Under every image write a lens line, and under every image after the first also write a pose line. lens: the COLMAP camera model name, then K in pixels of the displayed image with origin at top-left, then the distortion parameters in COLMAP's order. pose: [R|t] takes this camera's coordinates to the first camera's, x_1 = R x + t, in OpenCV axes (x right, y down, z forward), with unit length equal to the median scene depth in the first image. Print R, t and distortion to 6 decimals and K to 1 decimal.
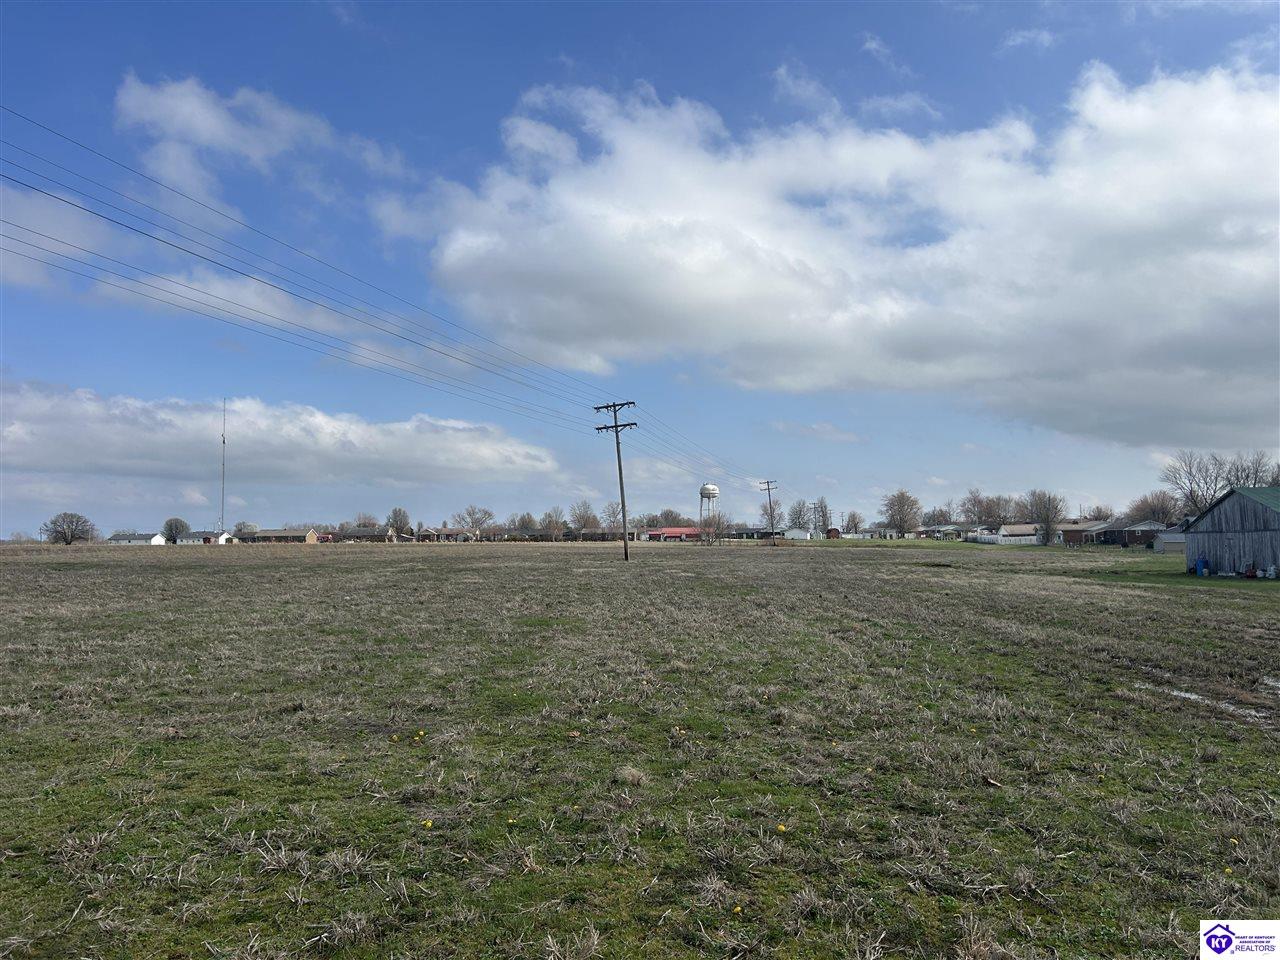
lens RADIAL K [[972.7, 0, 639.7], [0, 972.7, 449.6], [0, 0, 1]] dist [0.064133, -0.082877]
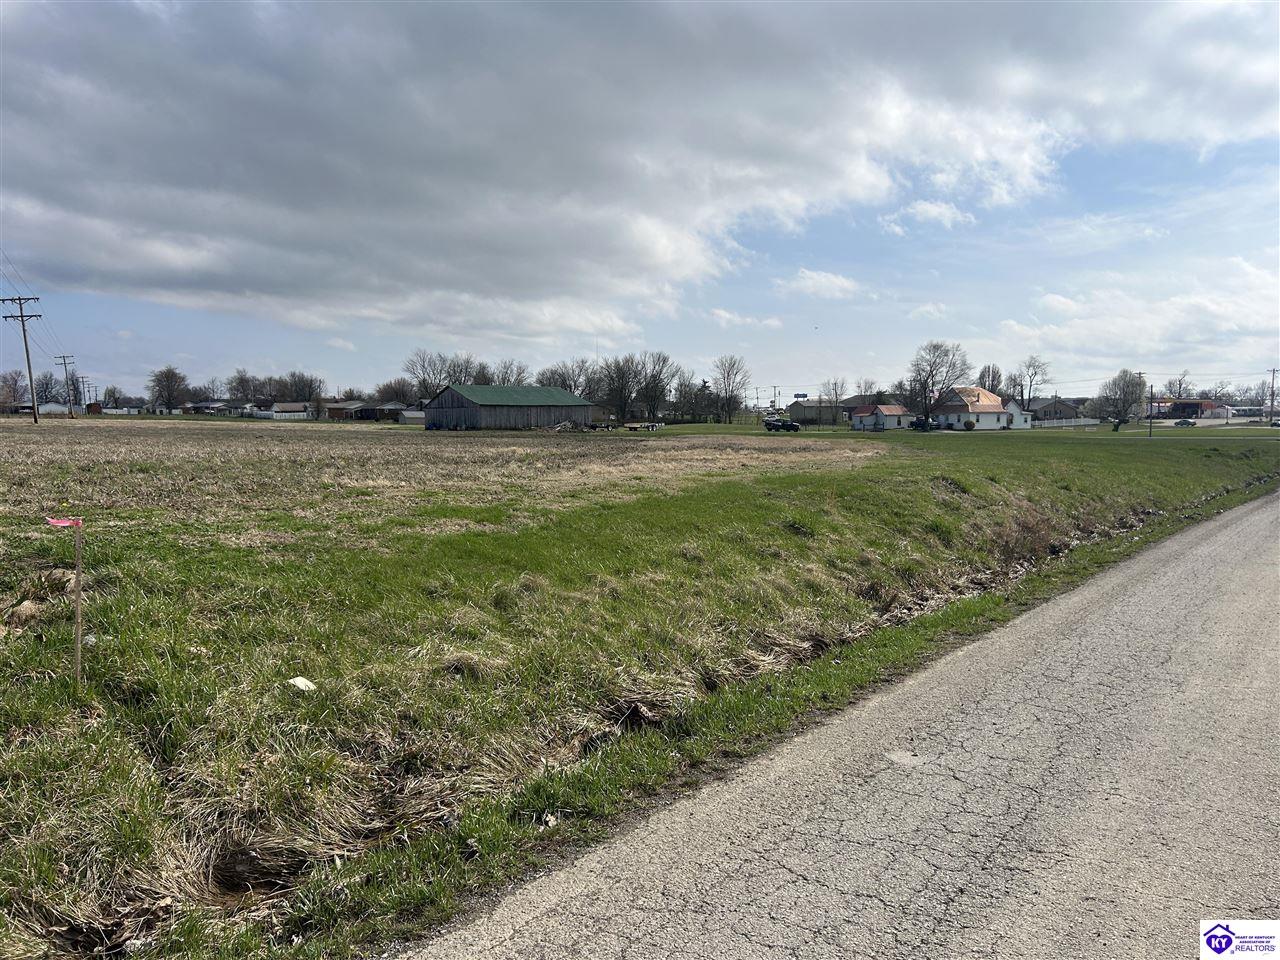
lens RADIAL K [[972.7, 0, 650.1], [0, 972.7, 471.5], [0, 0, 1]] dist [0.064133, -0.082877]
pose [[0.737265, -0.027837, 0.675029, -0.062185], [-0.070723, 0.990481, 0.118090, -0.007182], [-0.671891, -0.134804, 0.728279, -0.105205]]
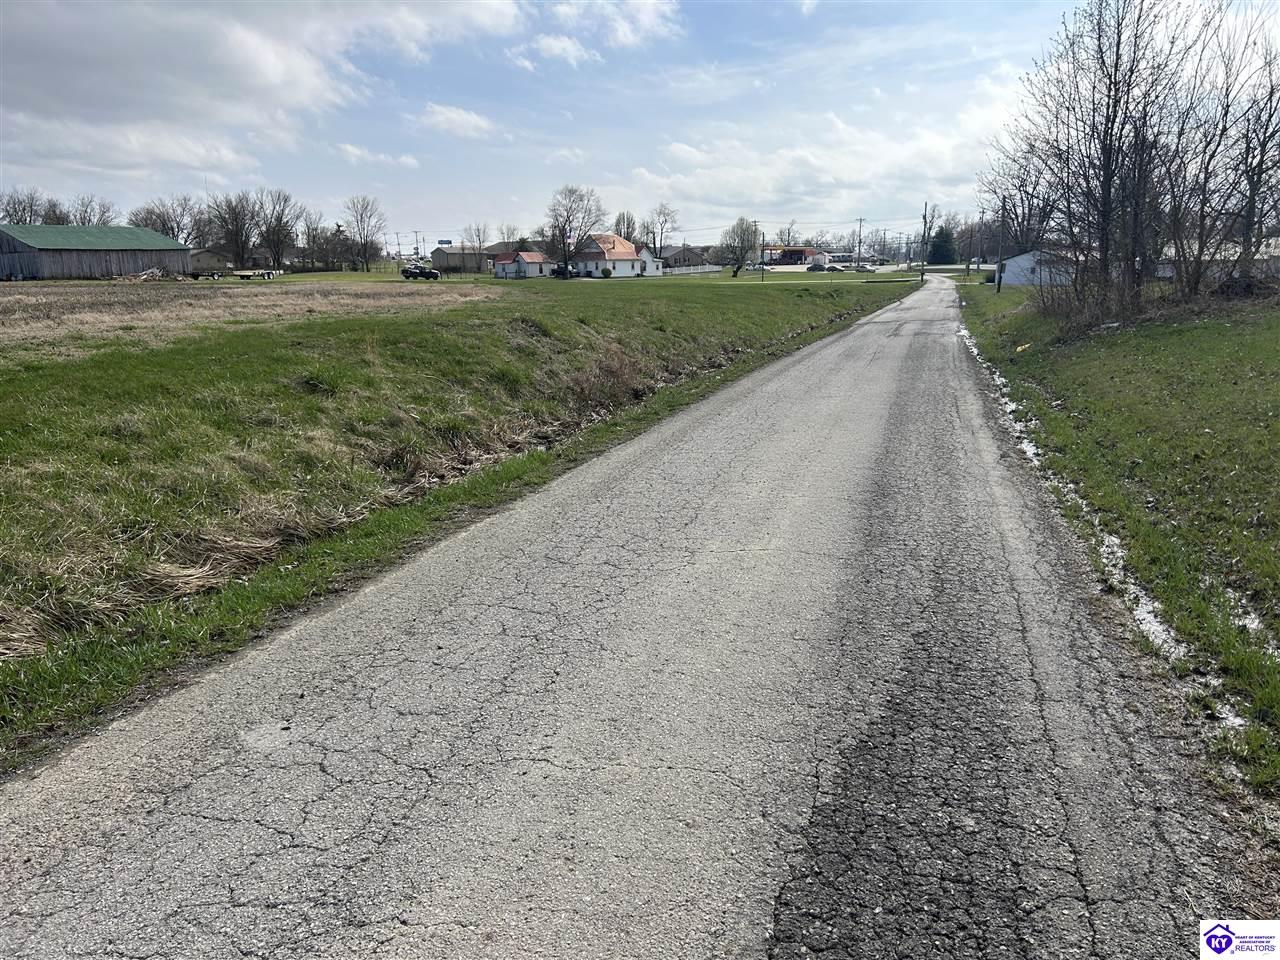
lens RADIAL K [[972.7, 0, 660.7], [0, 972.7, 449.1], [0, 0, 1]] dist [0.064133, -0.082877]
pose [[0.449497, -0.158604, 0.879089, -0.055972], [-0.083094, 0.972421, 0.217930, -0.006646], [-0.889409, -0.171006, 0.423922, -0.104702]]
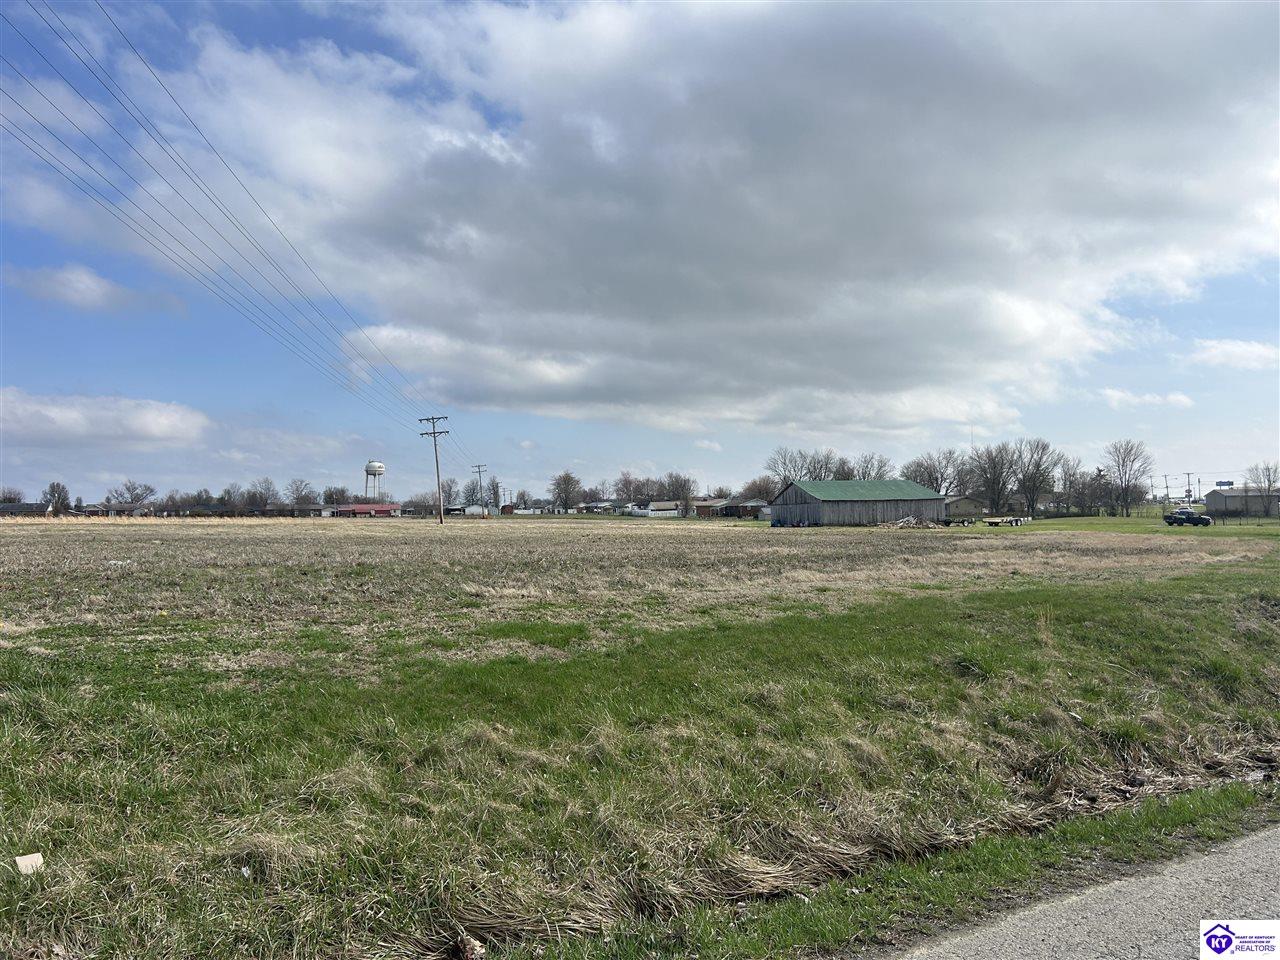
lens RADIAL K [[972.7, 0, 633.7], [0, 972.7, 519.7], [0, 0, 1]] dist [0.064133, -0.082877]
pose [[0.939324, -0.003452, 0.343014, -0.053087], [-0.029094, 0.995545, 0.089690, -0.007418], [-0.341795, -0.094227, 0.935039, -0.104764]]
